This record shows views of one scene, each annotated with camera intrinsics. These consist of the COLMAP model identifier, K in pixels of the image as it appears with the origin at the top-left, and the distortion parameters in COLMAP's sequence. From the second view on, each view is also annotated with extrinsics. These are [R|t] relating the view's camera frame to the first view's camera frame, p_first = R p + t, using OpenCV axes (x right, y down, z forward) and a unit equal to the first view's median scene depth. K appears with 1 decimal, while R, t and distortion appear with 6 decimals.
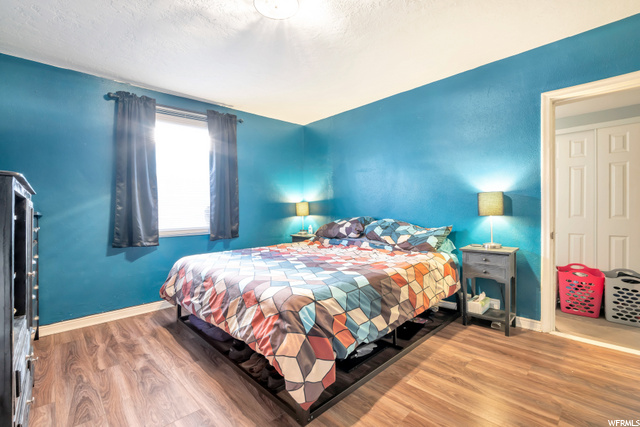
lens RADIAL K [[280.9, 0, 319.6], [0, 280.9, 215.7], [0, 0, 1]] dist [-0.019401, 0.001346]
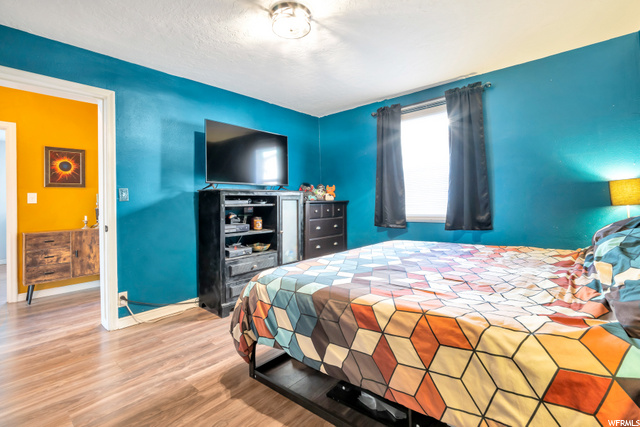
lens RADIAL K [[280.9, 0, 316.4], [0, 280.9, 197.9], [0, 0, 1]] dist [-0.019401, 0.001346]
pose [[0.130642, -0.002323, -0.991427, 0.575152], [0.004268, 0.999989, -0.001781, -0.021019], [0.991420, -0.003999, 0.130651, 0.529542]]
